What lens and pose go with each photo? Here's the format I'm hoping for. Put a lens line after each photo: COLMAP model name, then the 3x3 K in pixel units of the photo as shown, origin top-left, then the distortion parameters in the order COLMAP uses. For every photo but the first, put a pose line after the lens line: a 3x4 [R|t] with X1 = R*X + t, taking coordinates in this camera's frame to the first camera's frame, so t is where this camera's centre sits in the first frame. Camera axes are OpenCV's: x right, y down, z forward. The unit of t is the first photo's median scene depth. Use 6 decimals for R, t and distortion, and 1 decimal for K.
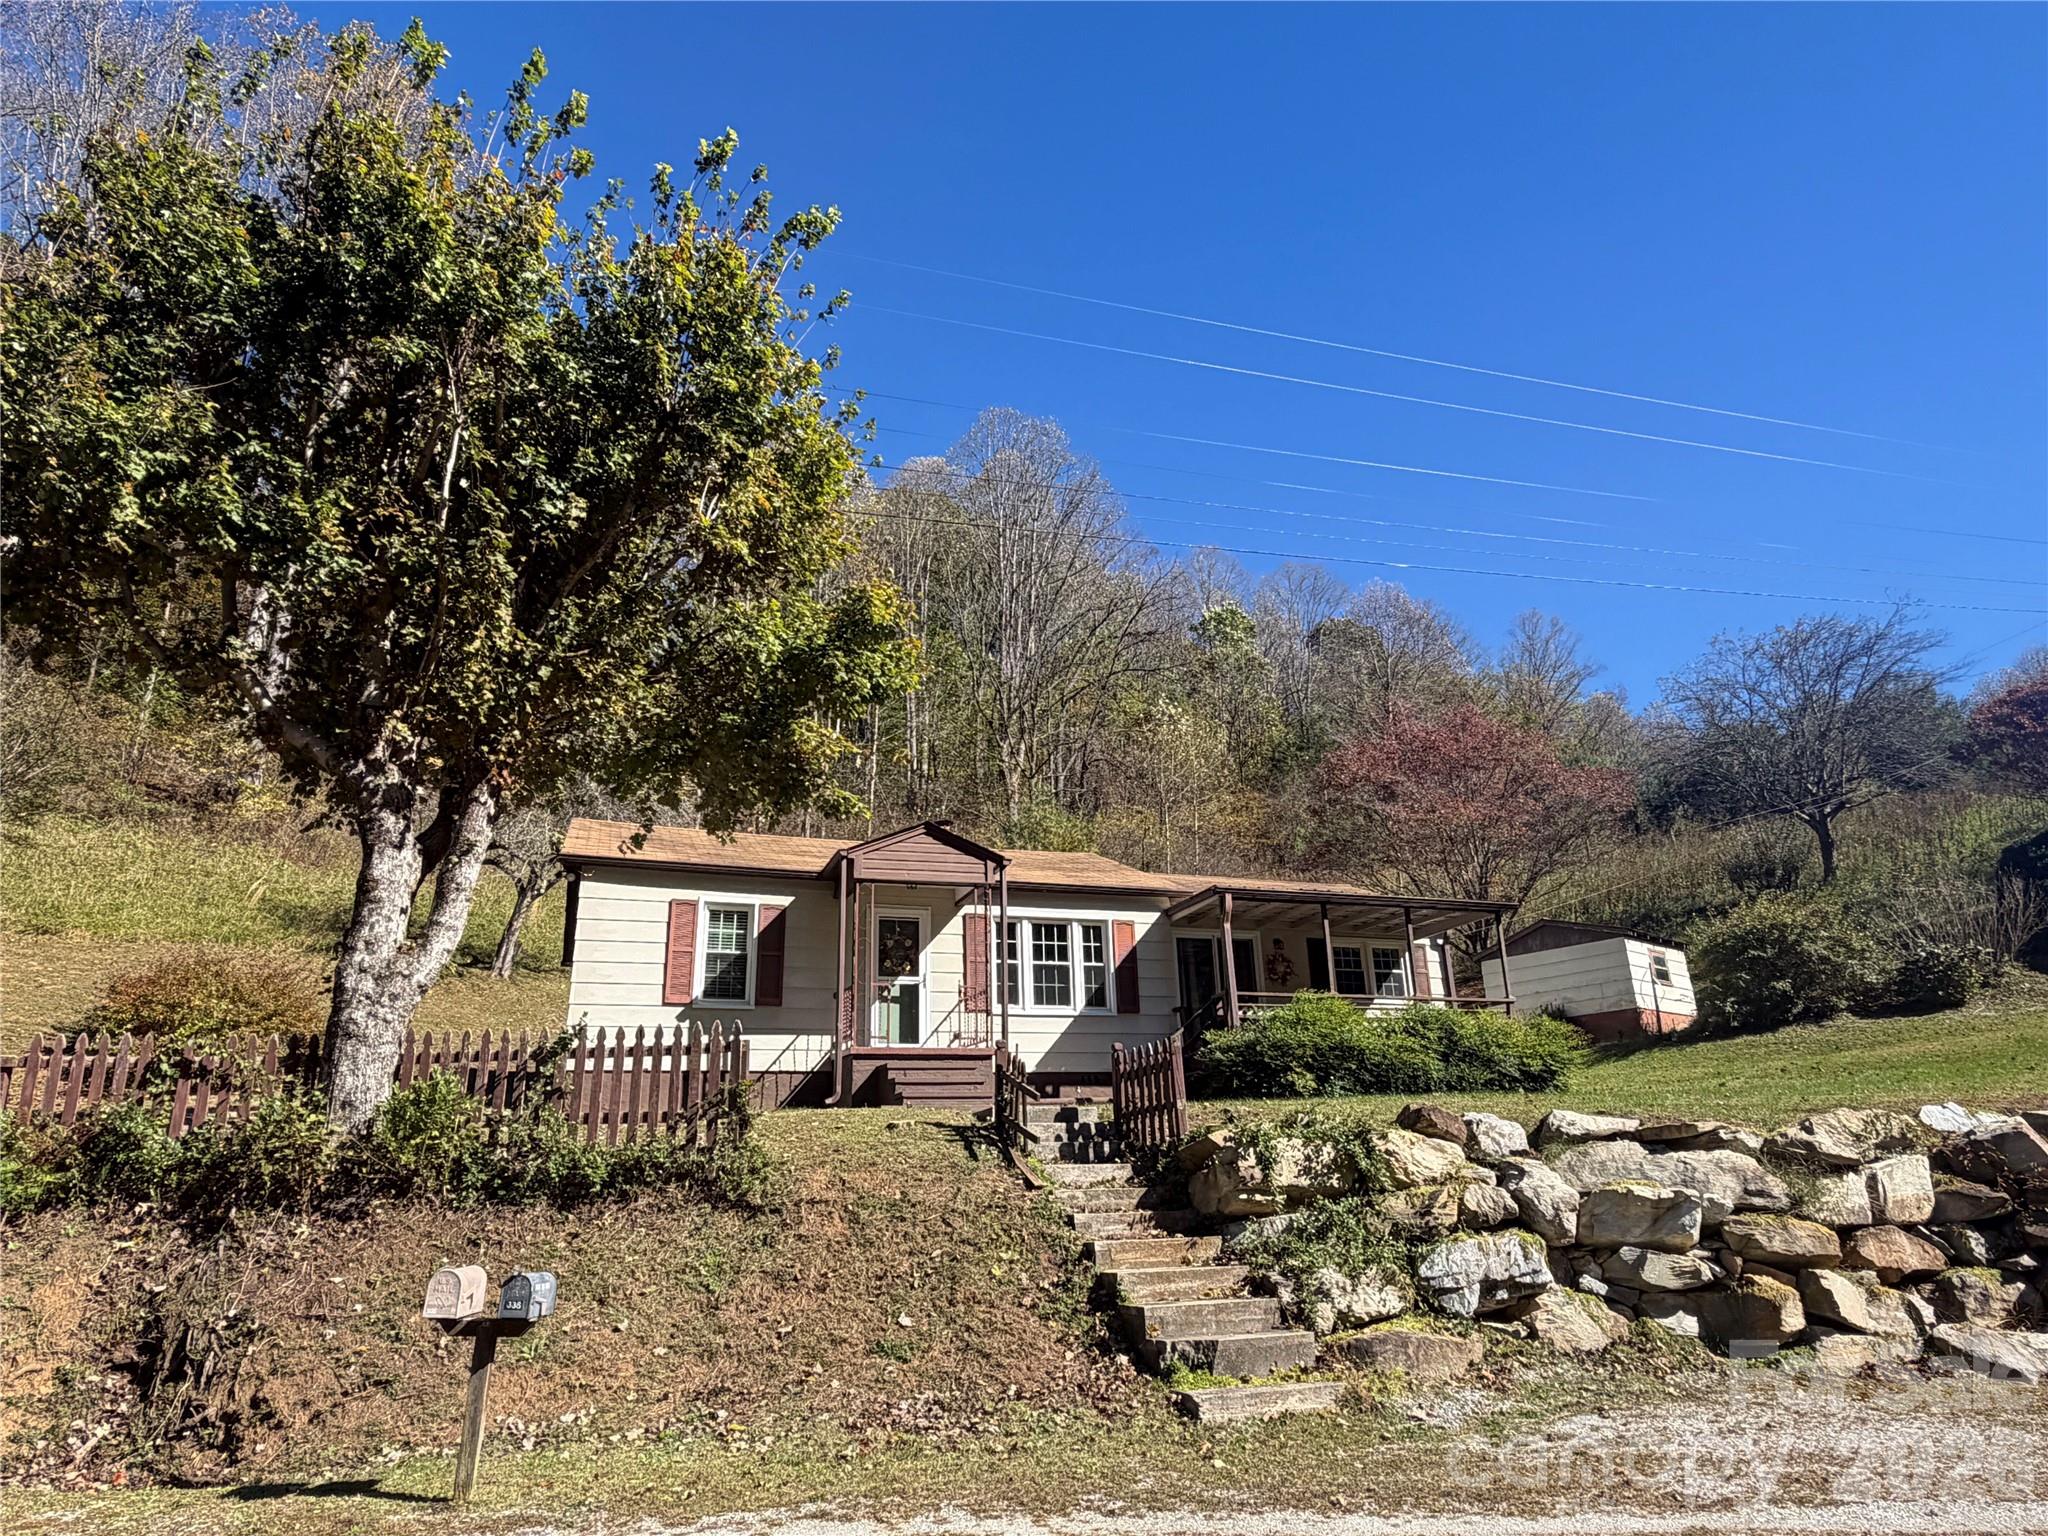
lens RADIAL K [[1277.1, 0, 1026.7], [0, 1277.1, 779.7], [0, 0, 1]] dist [0.007386, -0.001176]
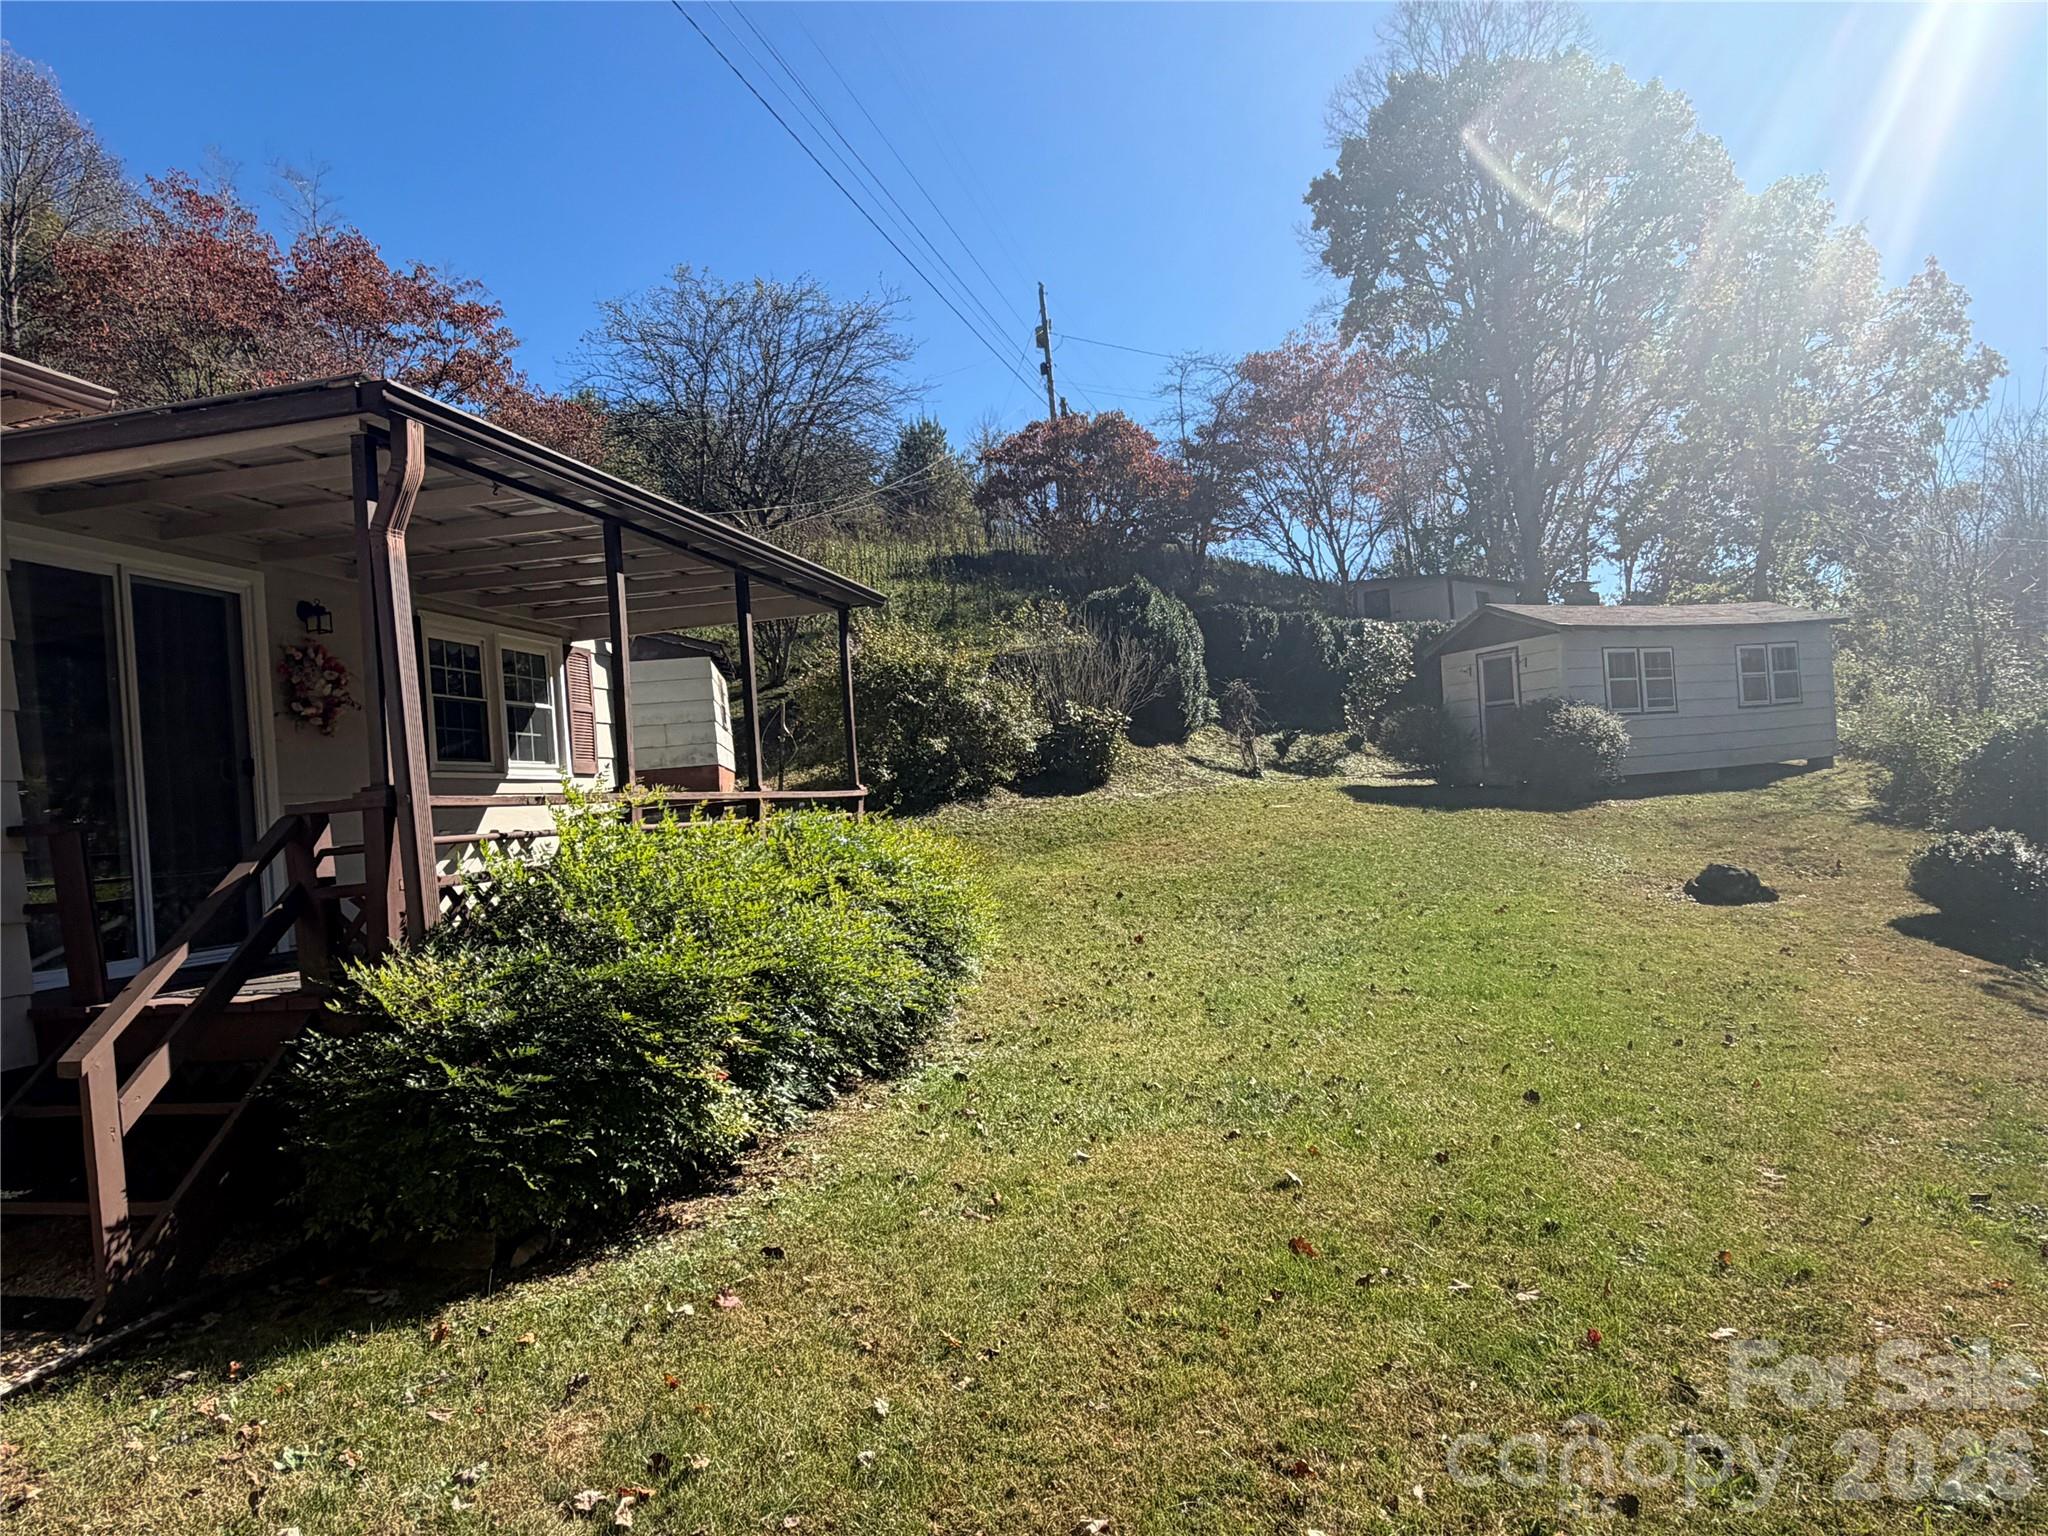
lens RADIAL K [[1277.1, 0, 1014.4], [0, 1277.1, 779.1], [0, 0, 1]] dist [0.007386, -0.001176]
pose [[0.537997, 0.007597, 0.842913, 0.004906], [-0.207091, 0.970504, 0.123431, 0.097899], [-0.817112, -0.240965, 0.523701, 0.715293]]
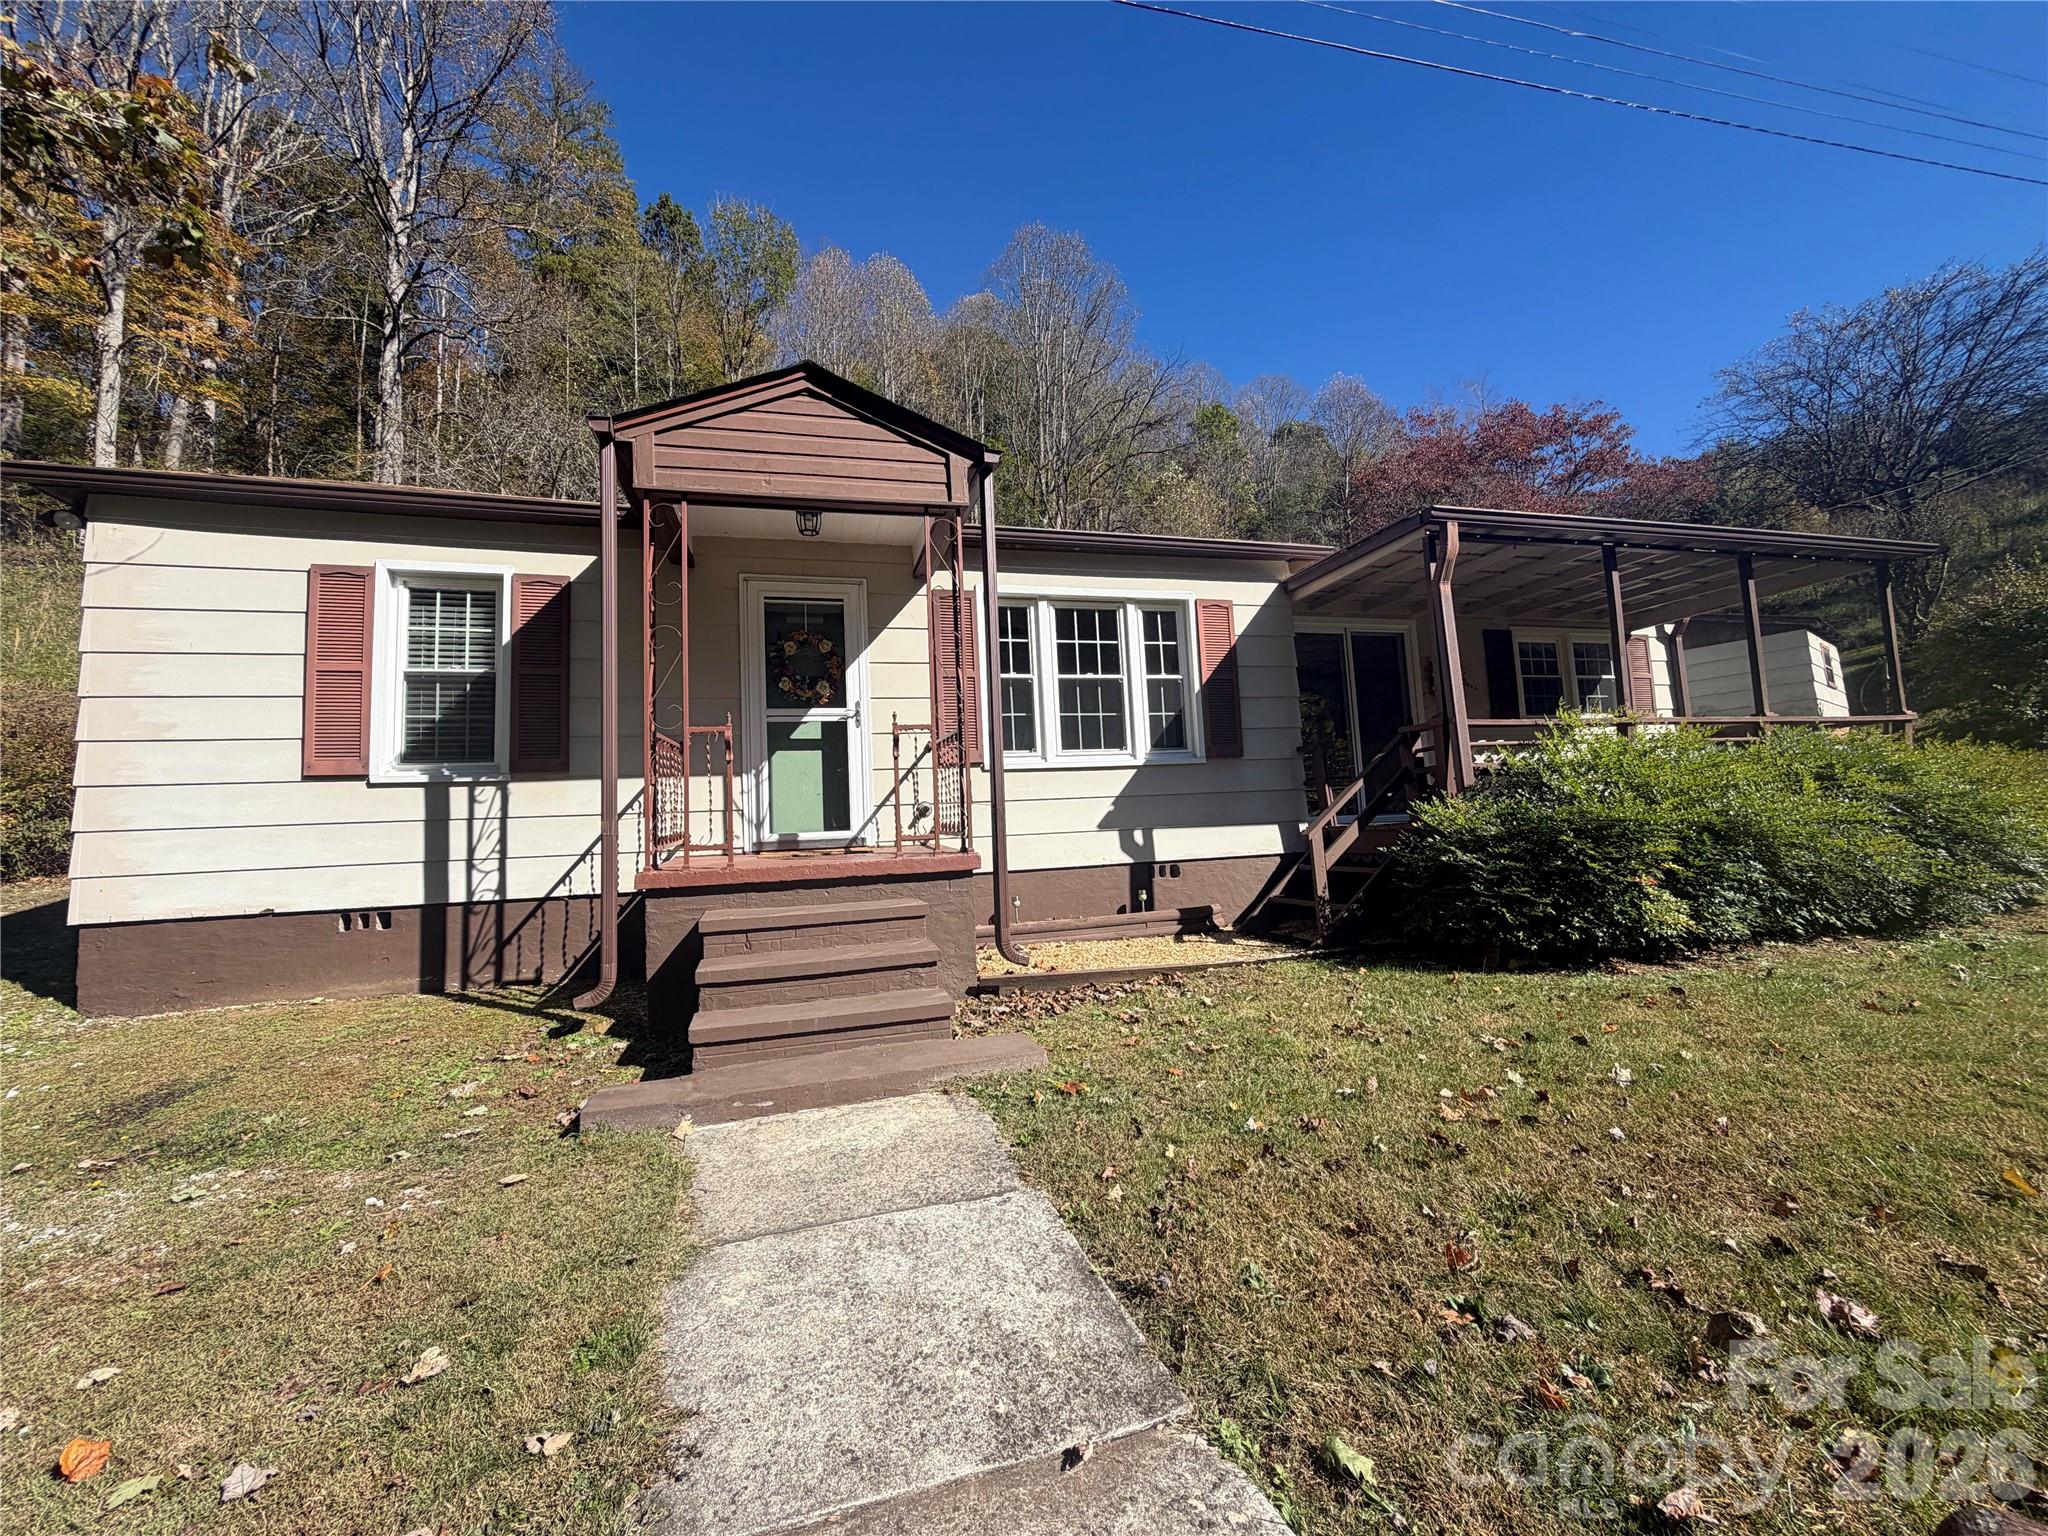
lens RADIAL K [[810.9, 0, 1016.6], [0, 810.9, 767.9], [0, 0, 1]] dist [0.001724, -0.000887]
pose [[0.997661, -0.023765, -0.064099, 0.008384], [0.038071, 0.971923, 0.232200, 0.097859], [0.056781, -0.234097, 0.970554, 0.637348]]
